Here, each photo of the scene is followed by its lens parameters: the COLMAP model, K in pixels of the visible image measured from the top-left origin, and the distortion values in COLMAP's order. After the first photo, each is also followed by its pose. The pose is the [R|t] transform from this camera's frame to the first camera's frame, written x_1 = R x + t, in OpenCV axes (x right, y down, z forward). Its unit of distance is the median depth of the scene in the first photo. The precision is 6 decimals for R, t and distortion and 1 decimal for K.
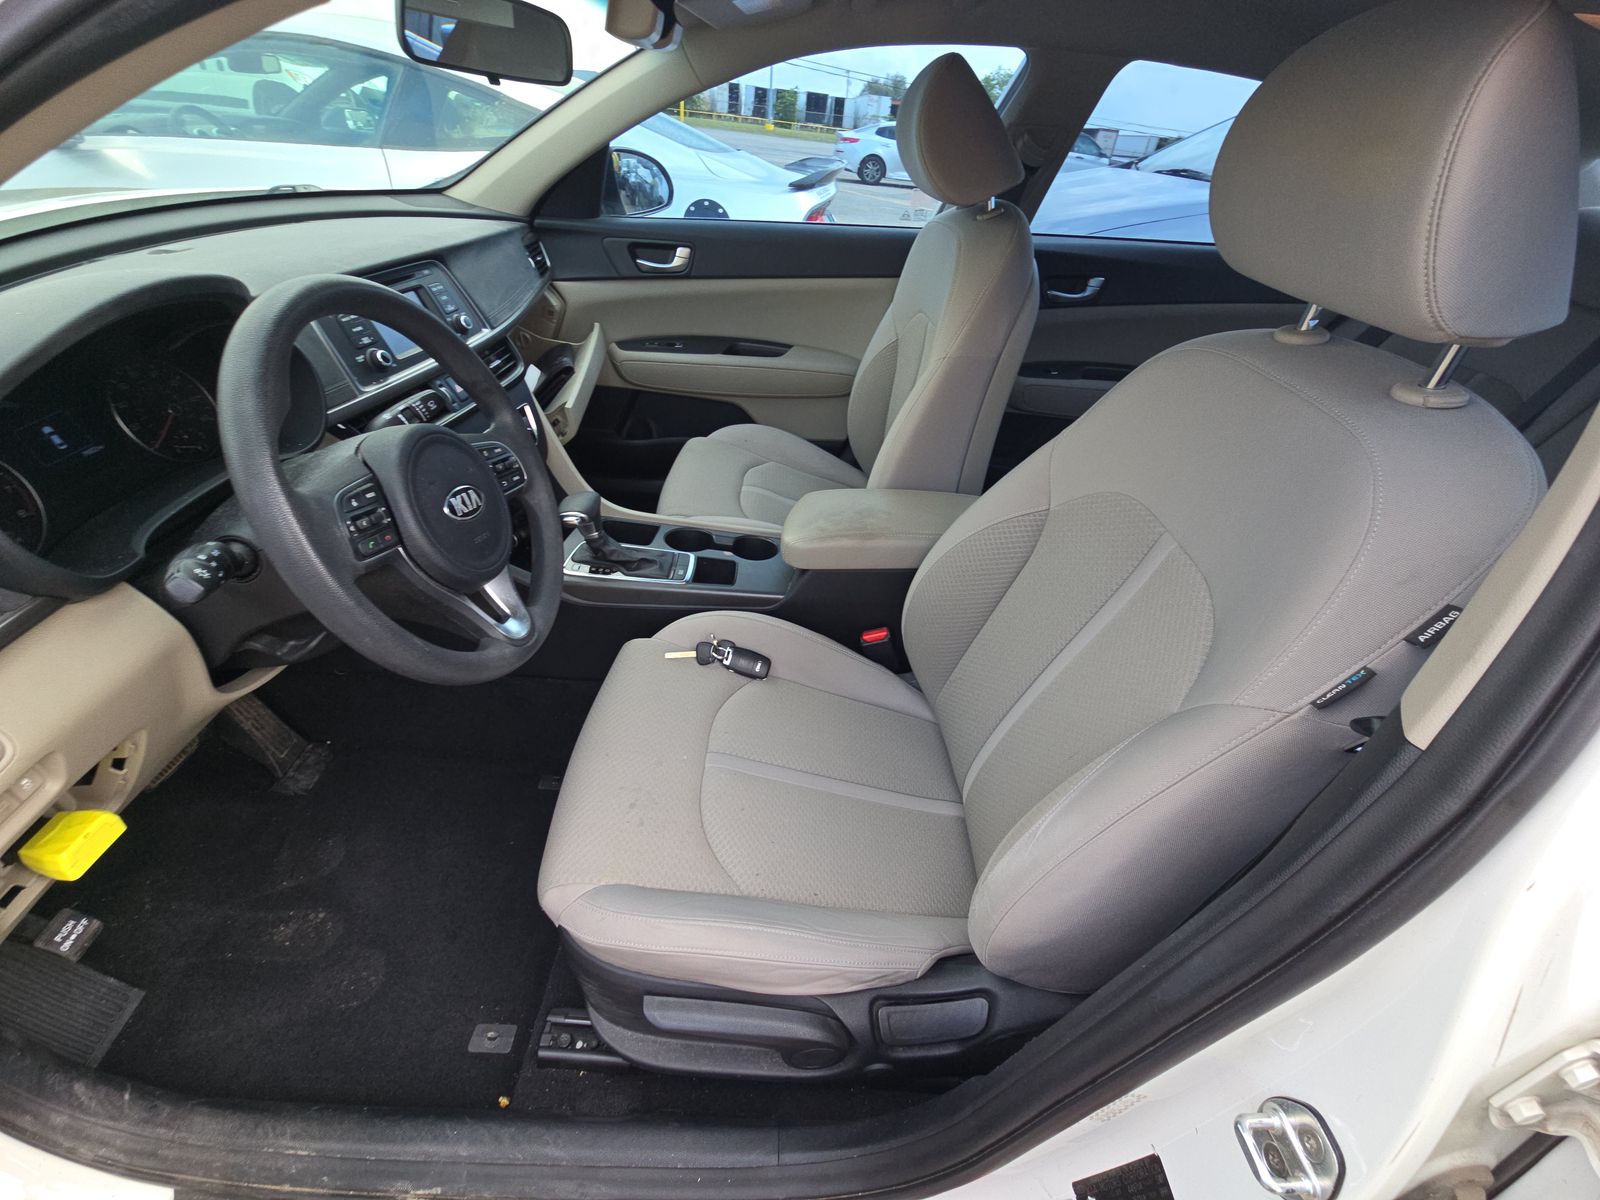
lens RADIAL K [[652.9, 0, 814.1], [0, 652.9, 599.5], [0, 0, 1]] dist [0.000525, -0.005480]
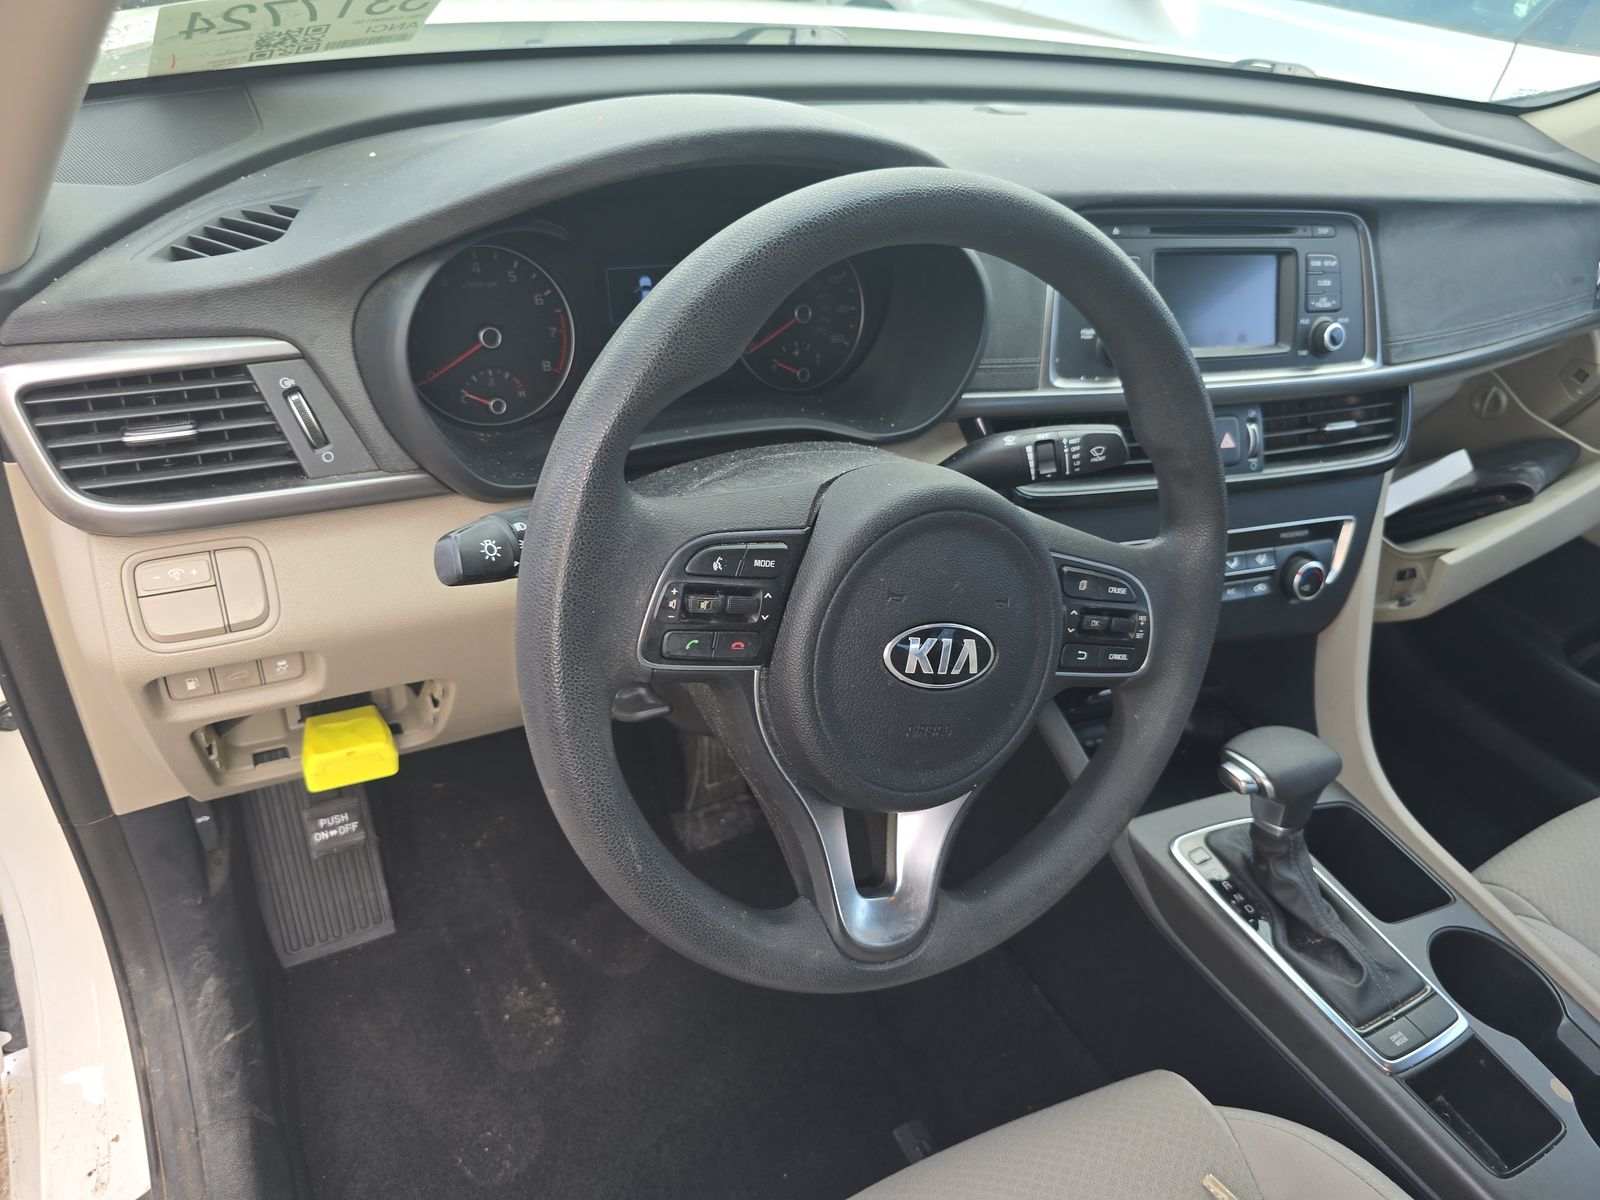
lens RADIAL K [[1104.0, 0, 804.3], [0, 1104.0, 591.8], [0, 0, 1]] dist [0.010417, -0.011831]
pose [[0.475594, 0.472425, -0.742041, -0.008767], [-0.580726, 0.802224, 0.138538, -0.143760], [0.660732, 0.365035, 0.655883, 0.239349]]
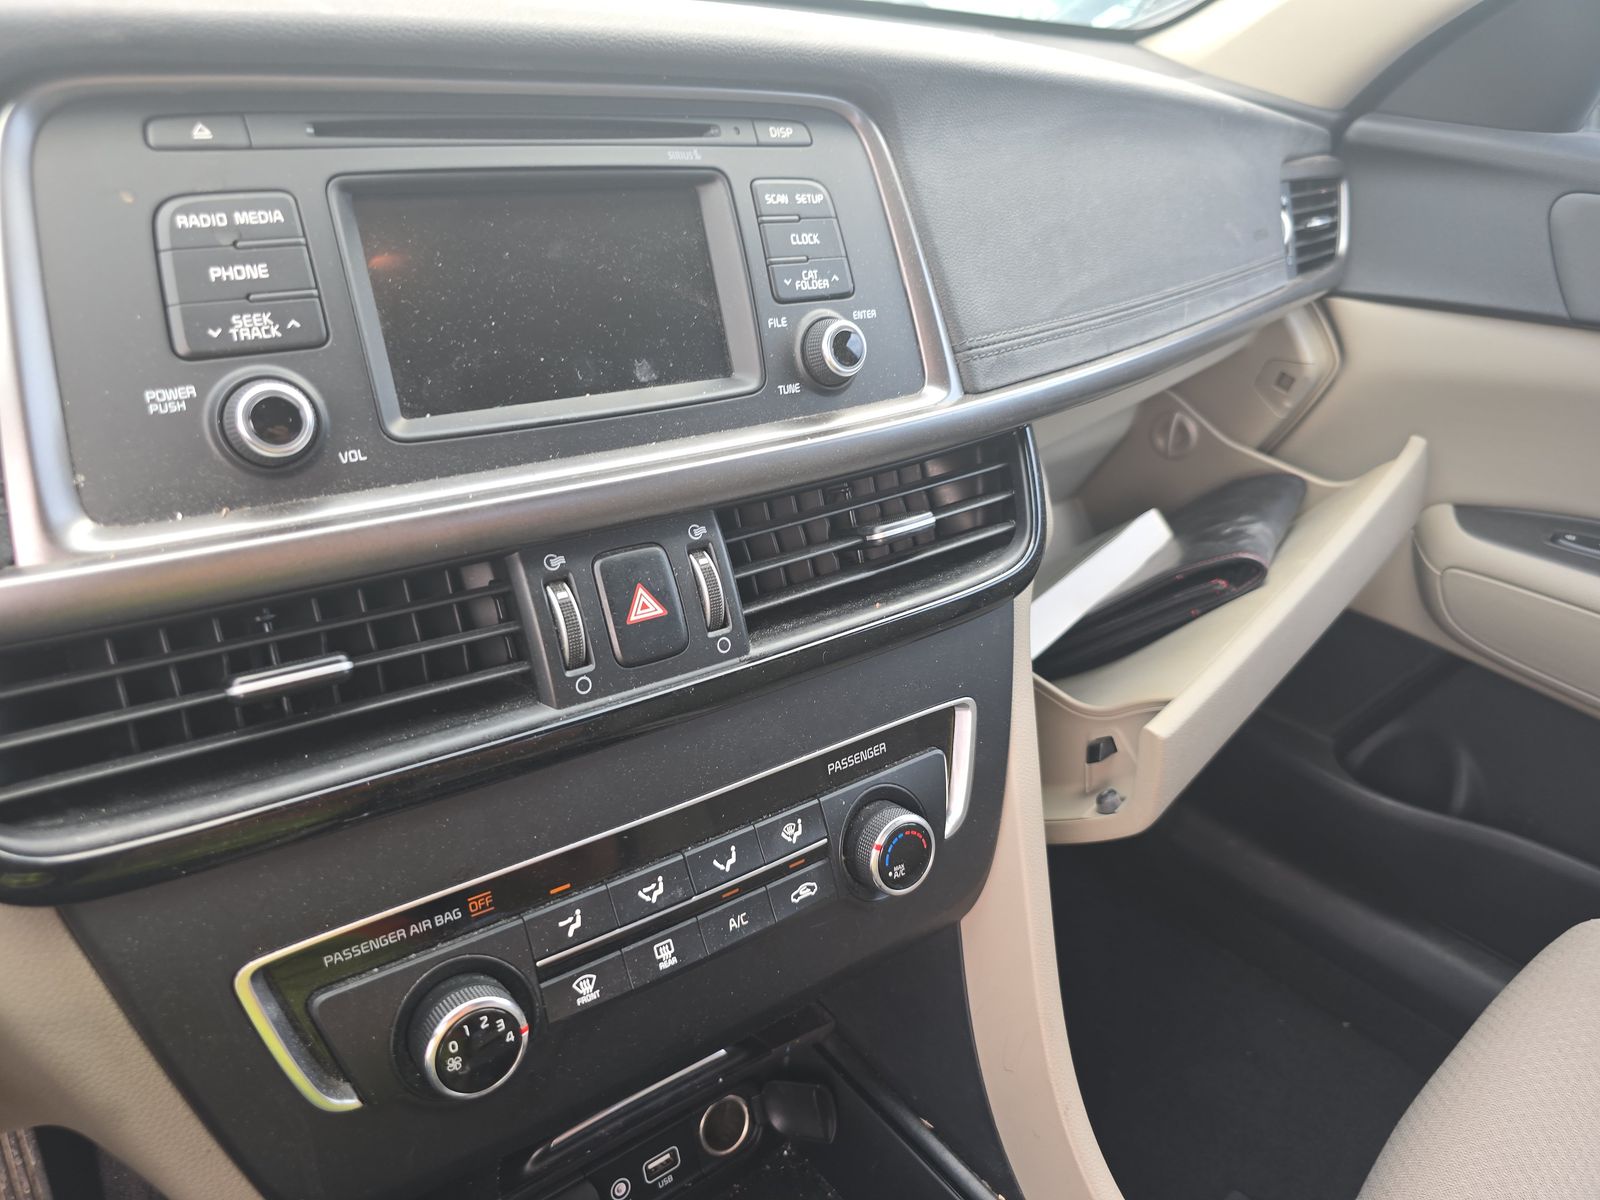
lens RADIAL K [[1104.0, 0, 799.4], [0, 1104.0, 589.1], [0, 0, 1]] dist [0.010417, -0.011831]
pose [[0.678886, 0.314408, -0.663522, -0.240574], [-0.449905, 0.892288, -0.037514, -0.307777], [0.580258, 0.323990, 0.747216, 0.683408]]
